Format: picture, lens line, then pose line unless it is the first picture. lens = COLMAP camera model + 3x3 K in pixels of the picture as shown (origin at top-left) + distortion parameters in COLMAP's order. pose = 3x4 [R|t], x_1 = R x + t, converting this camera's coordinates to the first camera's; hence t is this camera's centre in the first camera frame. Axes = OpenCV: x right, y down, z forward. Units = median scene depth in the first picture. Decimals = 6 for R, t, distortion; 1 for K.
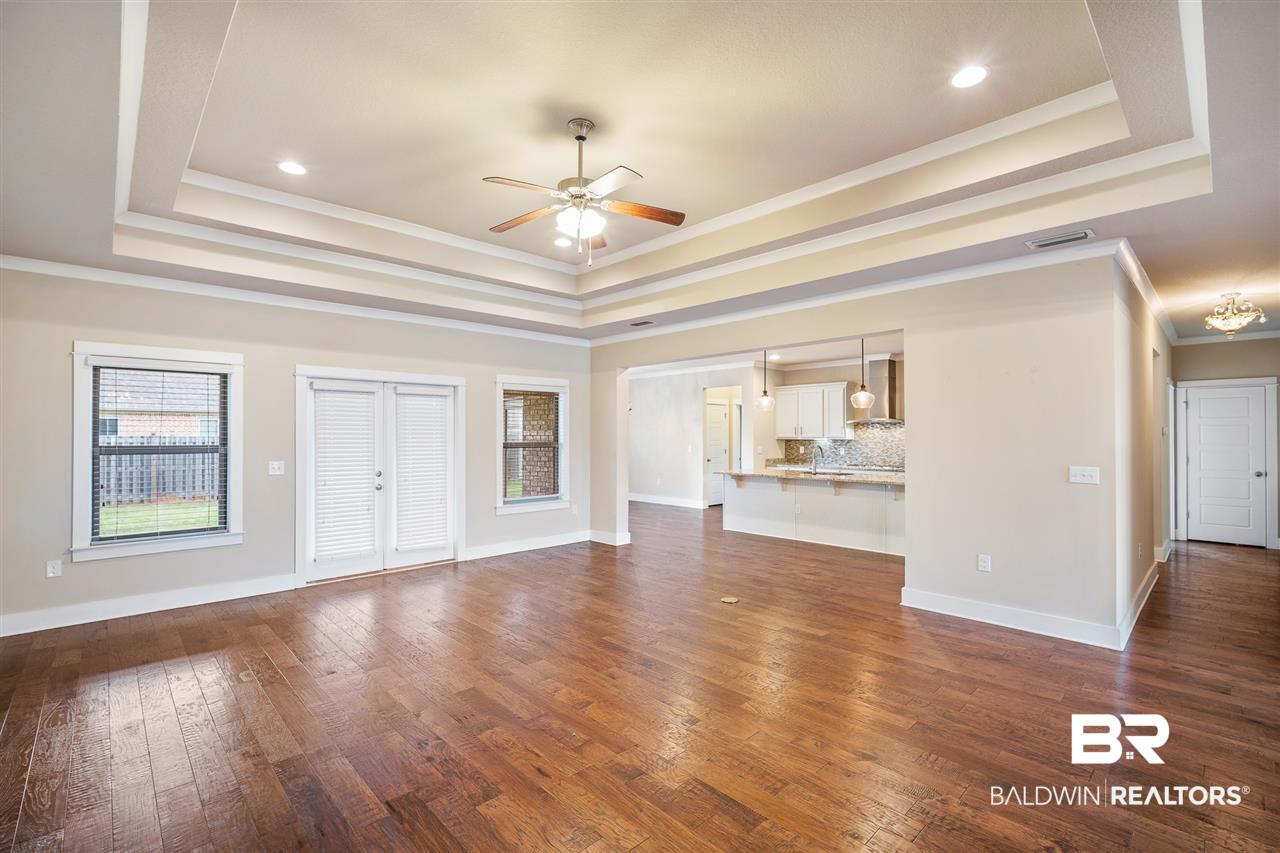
lens RADIAL K [[573.4, 0, 639.8], [0, 573.4, 431.0], [0, 0, 1]] dist [-0.009285, 0.000615]
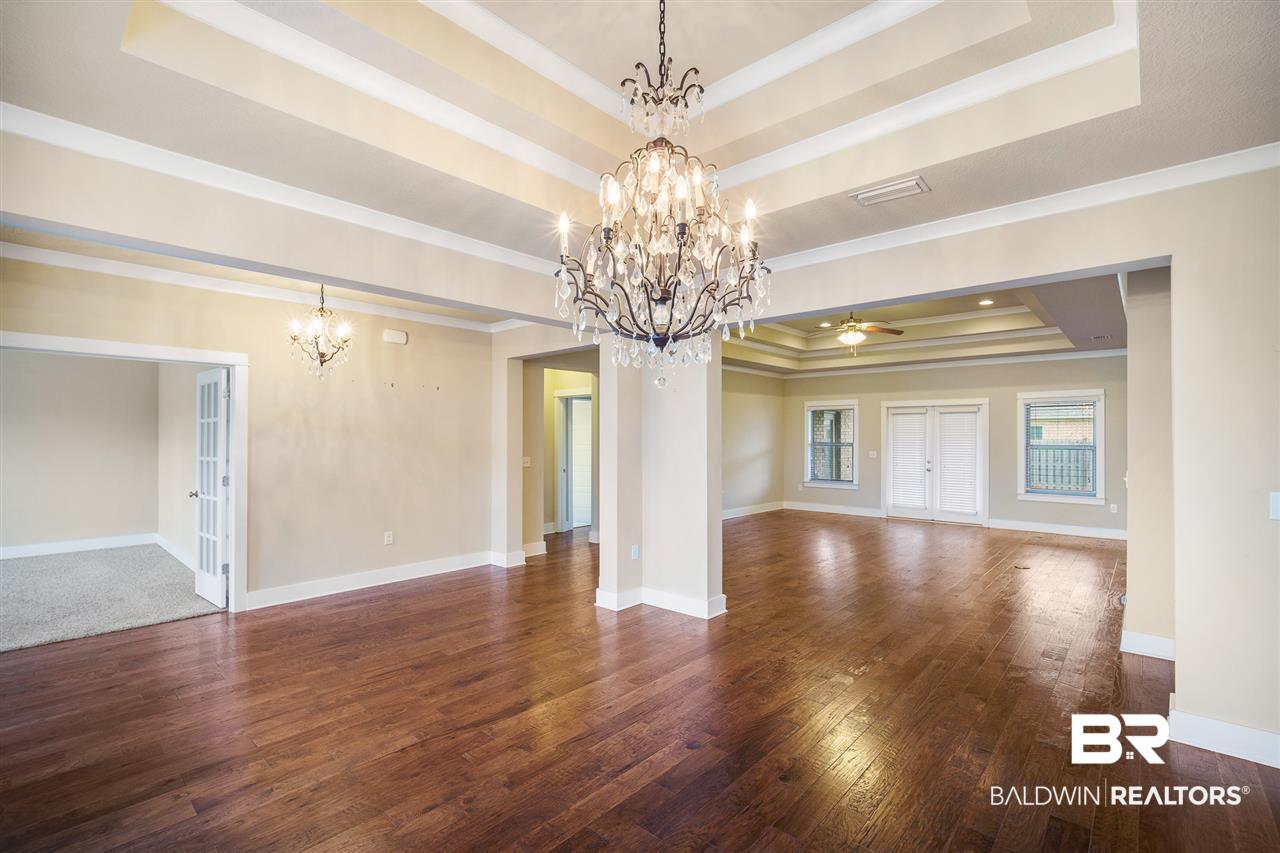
lens RADIAL K [[573.4, 0, 659.9], [0, 573.4, 440.6], [0, 0, 1]] dist [-0.009285, 0.000615]
pose [[0.094182, 0.011141, -0.995493, 0.686599], [0.004526, 0.999922, 0.011619, -0.005706], [0.995545, -0.005600, 0.094124, 0.039225]]
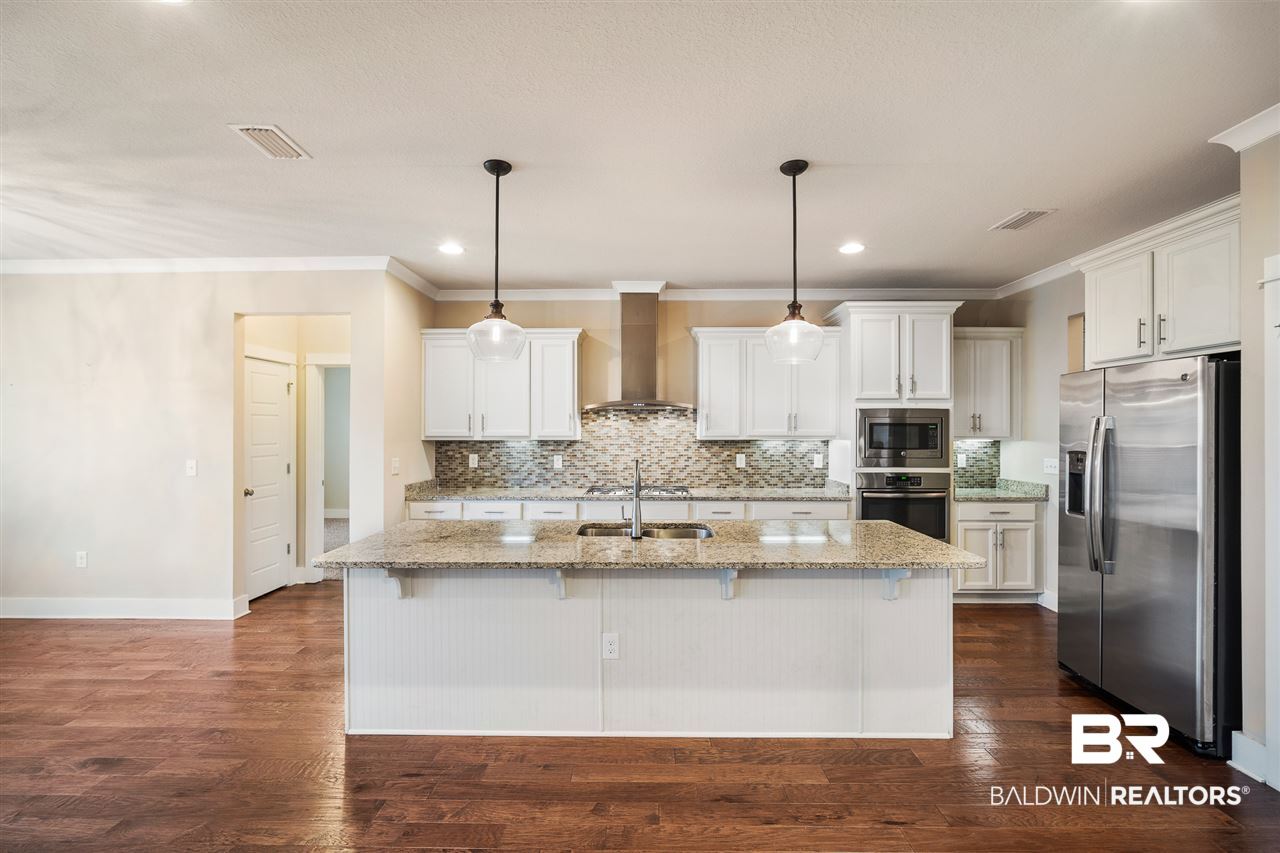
lens RADIAL K [[573.4, 0, 639.1], [0, 573.4, 428.3], [0, 0, 1]] dist [-0.009285, 0.000615]
pose [[0.708606, 0.003274, 0.705596, 0.035018], [-0.004183, 0.999991, -0.000439, 0.004160], [-0.705592, -0.002640, 0.708614, 0.592235]]
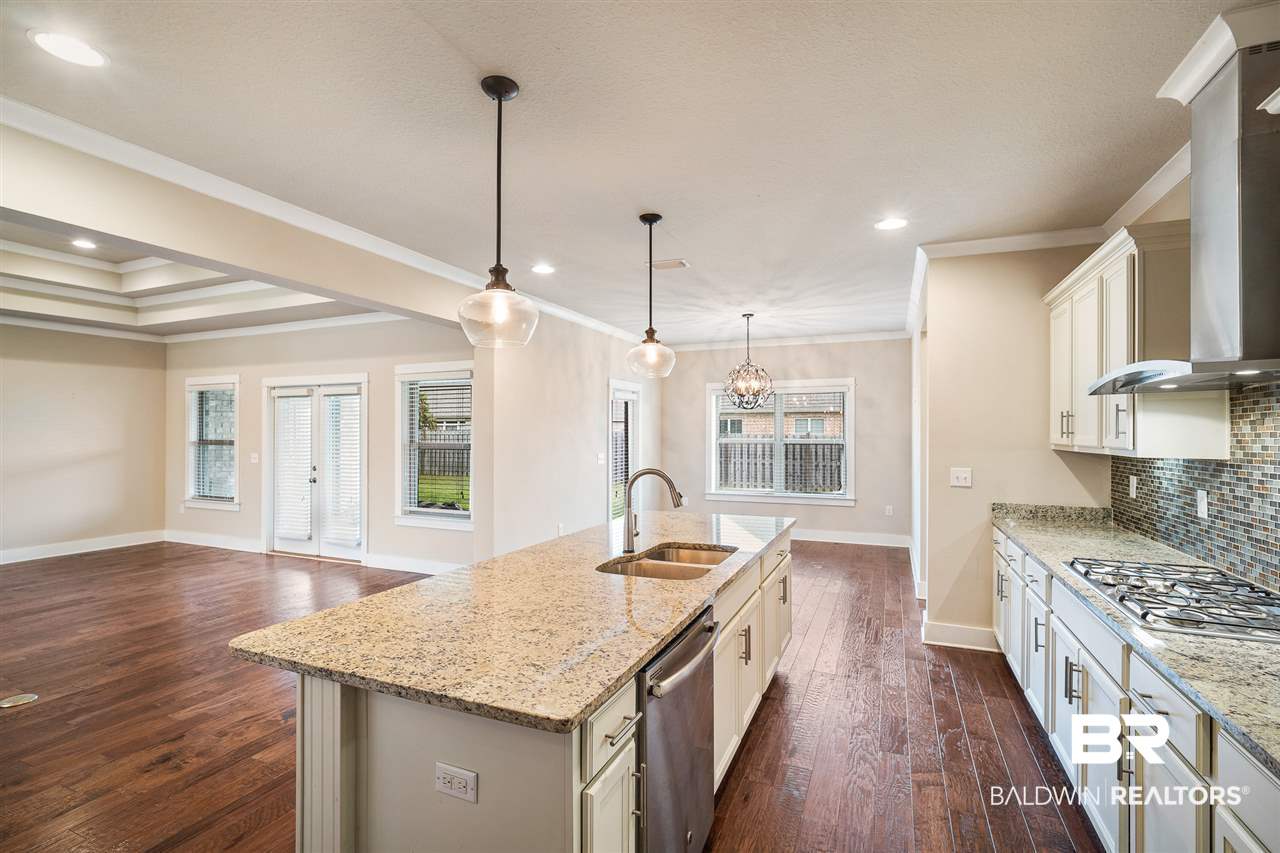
lens RADIAL K [[573.4, 0, 644.4], [0, 573.4, 432.4], [0, 0, 1]] dist [-0.009285, 0.000615]
pose [[0.393380, -0.002361, -0.919373, 0.500642], [-0.000957, 0.999995, -0.002978, 0.004617], [0.919376, 0.002051, 0.393376, 0.701860]]
